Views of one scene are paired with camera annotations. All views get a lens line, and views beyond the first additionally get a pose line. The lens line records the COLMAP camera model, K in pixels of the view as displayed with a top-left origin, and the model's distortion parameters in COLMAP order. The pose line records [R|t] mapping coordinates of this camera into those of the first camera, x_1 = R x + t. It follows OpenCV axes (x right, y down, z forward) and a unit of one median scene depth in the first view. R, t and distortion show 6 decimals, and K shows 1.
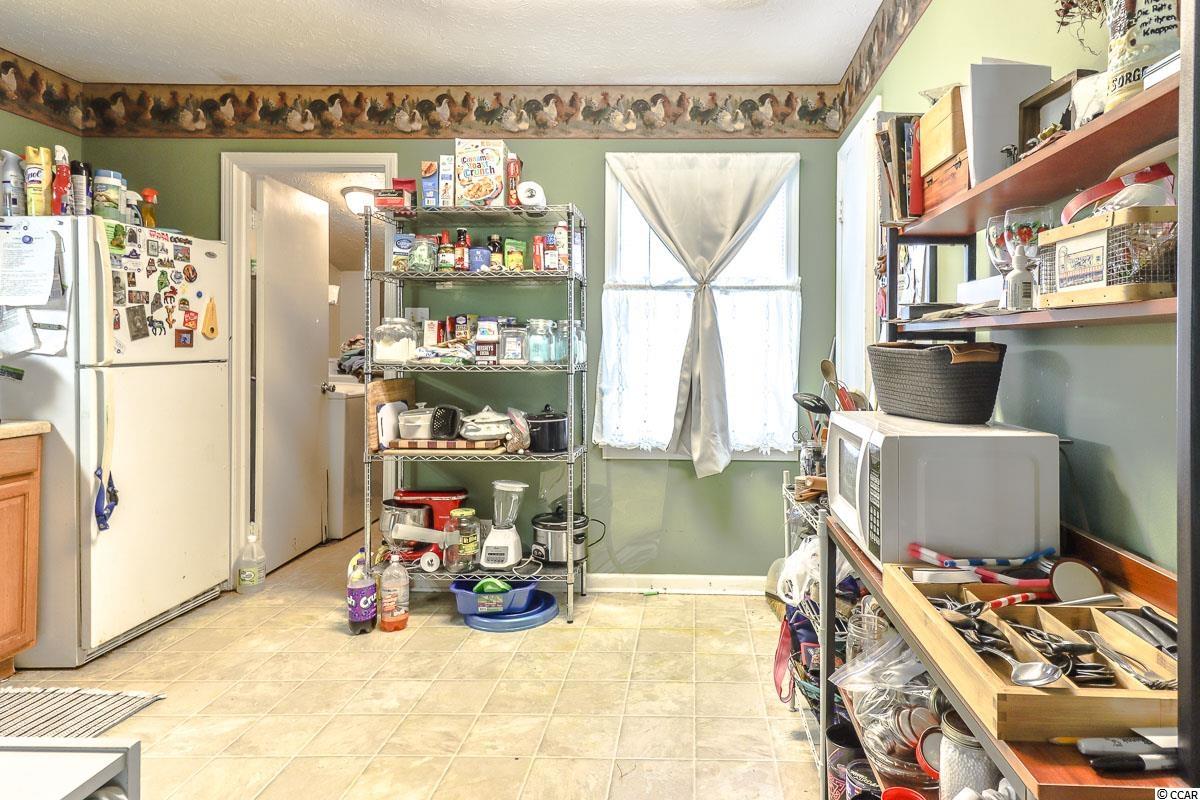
lens RADIAL K [[650.2, 0, 602.3], [0, 650.2, 350.3], [0, 0, 1]] dist [0.002611, 0.001301]
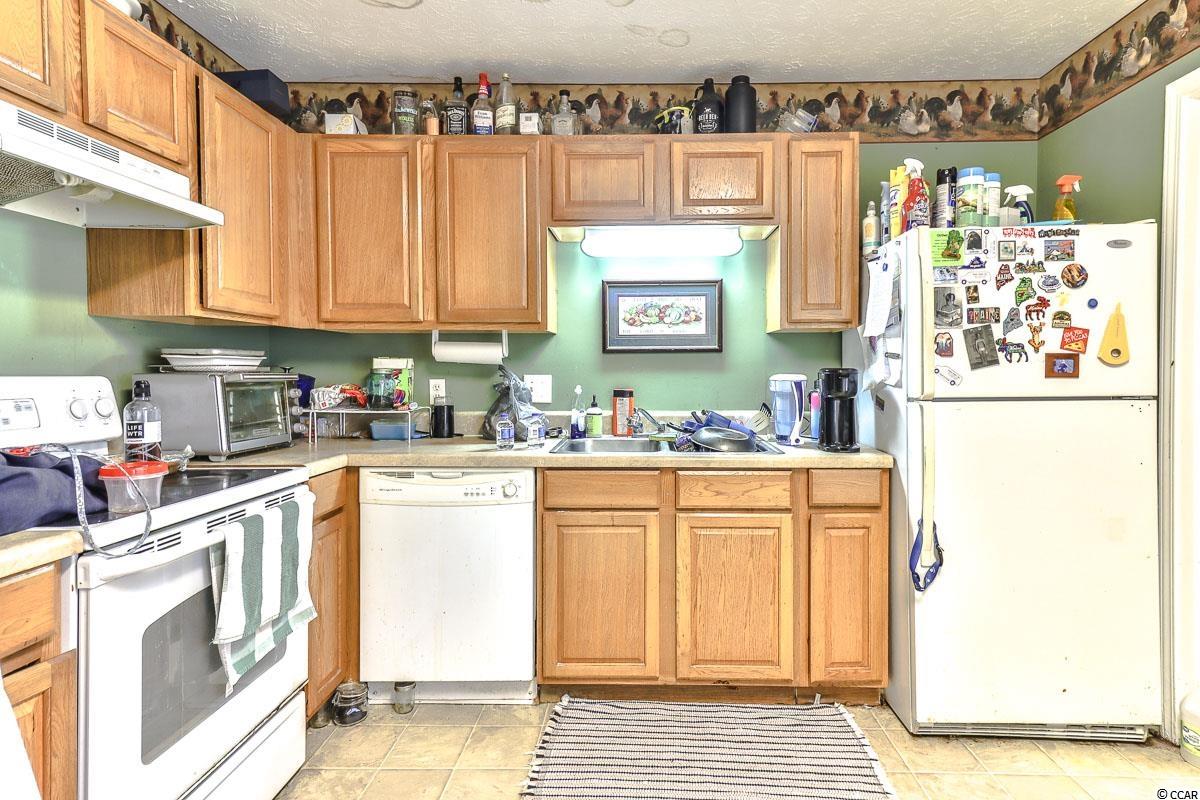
lens RADIAL K [[652.9, 0, 603.2], [0, 652.9, 381.3], [0, 0, 1]] dist [0.018663, 0.000162]
pose [[0.106724, 0.011556, -0.994222, 0.042977], [-0.003281, 0.999931, 0.011270, -0.007727], [0.994283, 0.002060, 0.106754, 0.426875]]
